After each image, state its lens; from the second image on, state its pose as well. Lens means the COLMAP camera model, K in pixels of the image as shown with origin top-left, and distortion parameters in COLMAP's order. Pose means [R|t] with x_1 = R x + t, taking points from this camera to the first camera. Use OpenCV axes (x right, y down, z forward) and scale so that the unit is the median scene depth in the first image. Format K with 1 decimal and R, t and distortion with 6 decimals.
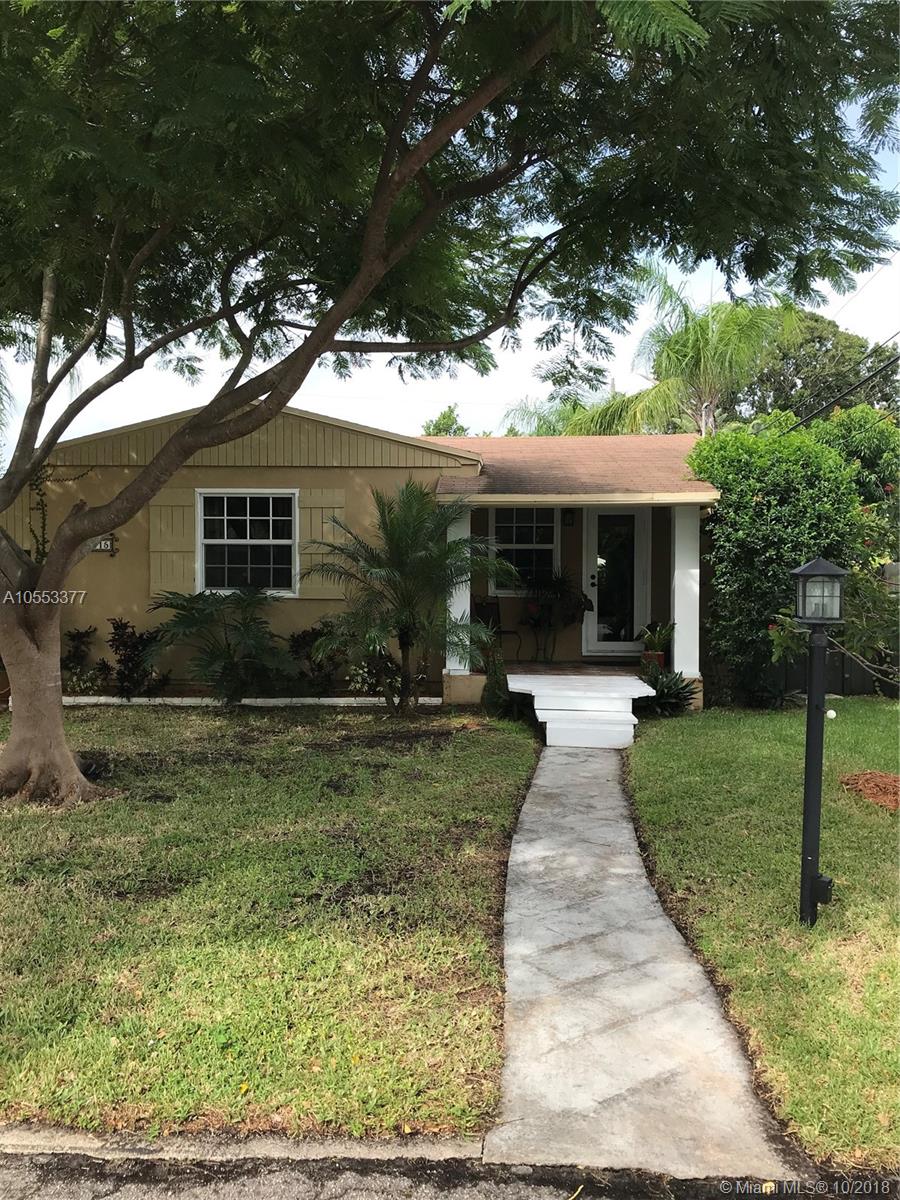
lens RADIAL K [[983.2, 0, 453.9], [0, 983.2, 601.7], [0, 0, 1]] dist [0.018022, -0.002624]
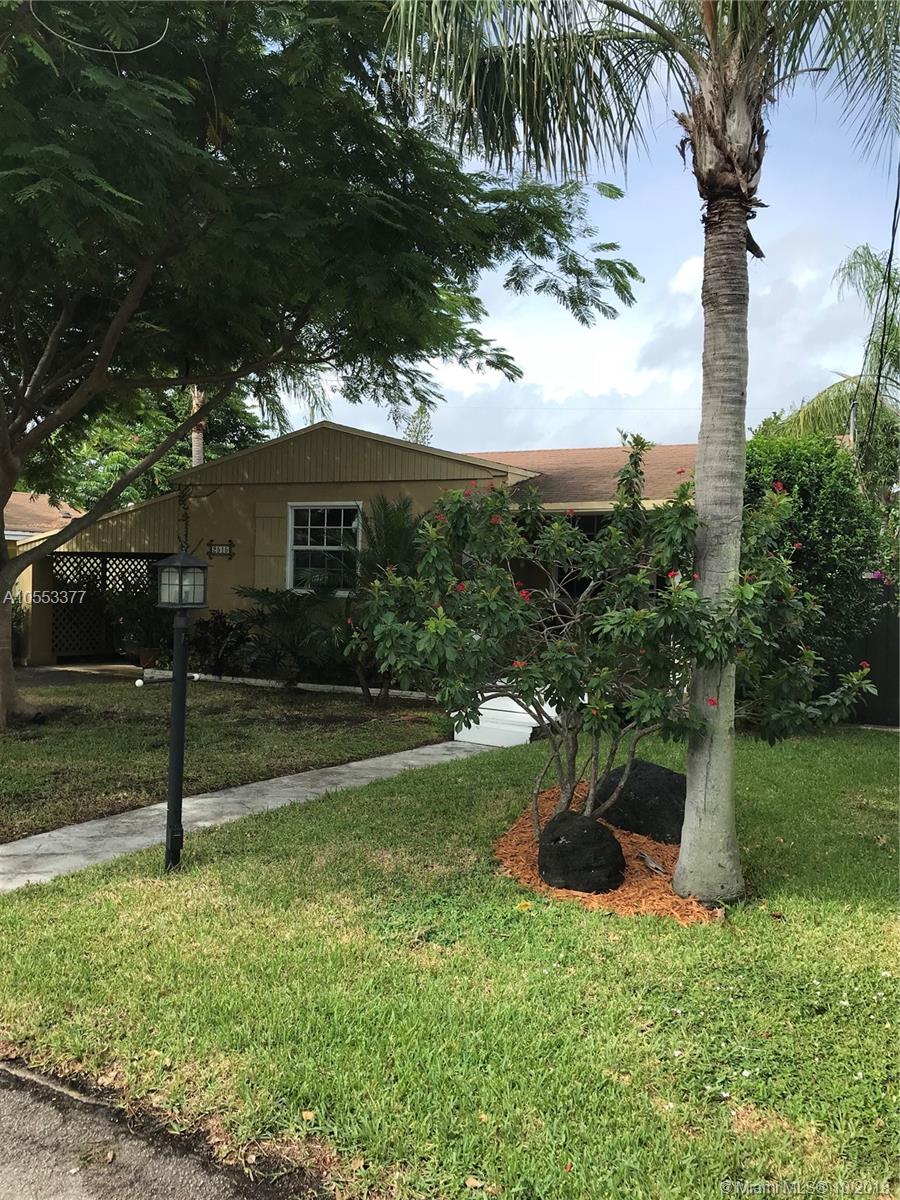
lens RADIAL K [[983.2, 0, 453.9], [0, 983.2, 601.7], [0, 0, 1]] dist [0.018022, -0.002624]
pose [[0.901114, 0.030708, -0.432493, 0.424447], [-0.037298, 0.999281, -0.006761, 0.003852], [0.431974, 0.022224, 0.901612, 0.033835]]
